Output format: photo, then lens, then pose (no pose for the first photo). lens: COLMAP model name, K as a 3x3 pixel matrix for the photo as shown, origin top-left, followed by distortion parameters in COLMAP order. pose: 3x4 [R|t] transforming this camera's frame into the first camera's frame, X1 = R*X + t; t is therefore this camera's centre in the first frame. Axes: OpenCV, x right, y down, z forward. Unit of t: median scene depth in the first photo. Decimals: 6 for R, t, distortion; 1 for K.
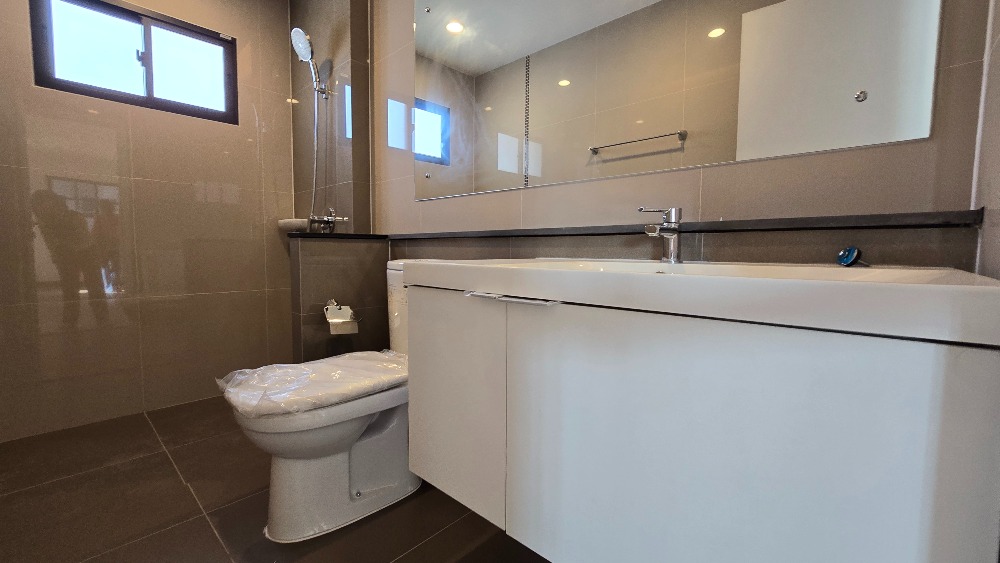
lens RADIAL K [[411.0, 0, 497.5], [0, 411.0, 274.5], [0, 0, 1]] dist [-0.003583, 0.001872]
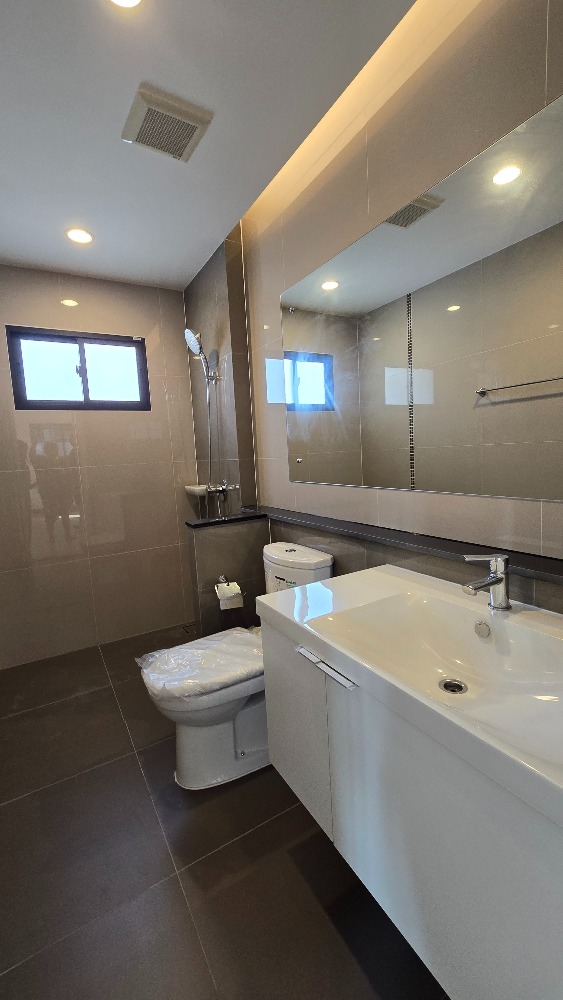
lens RADIAL K [[411.0, 0, 288.7], [0, 411.0, 497.0], [0, 0, 1]] dist [-0.003583, 0.001872]
pose [[0.959606, -0.022949, -0.280409, 0.095043], [0.038857, 0.997927, 0.051304, -0.175374], [0.278650, -0.060128, 0.958509, -0.056321]]
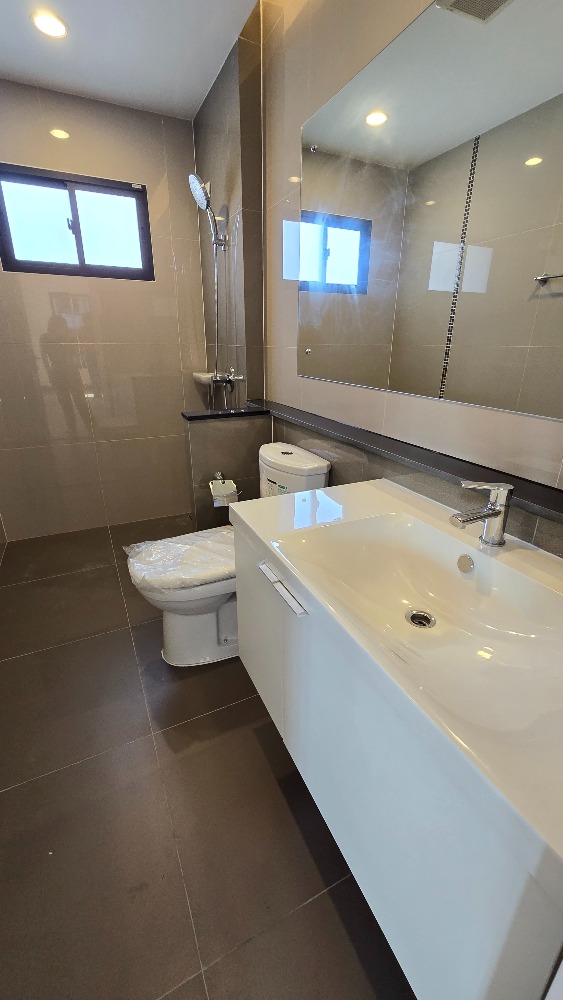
lens RADIAL K [[411.0, 0, 287.1], [0, 411.0, 498.1], [0, 0, 1]] dist [-0.003583, 0.001872]
pose [[0.933609, 0.132948, -0.332714, 0.131420], [-0.027264, 0.952277, 0.304015, -0.178548], [0.357254, -0.274760, 0.892679, 0.021993]]
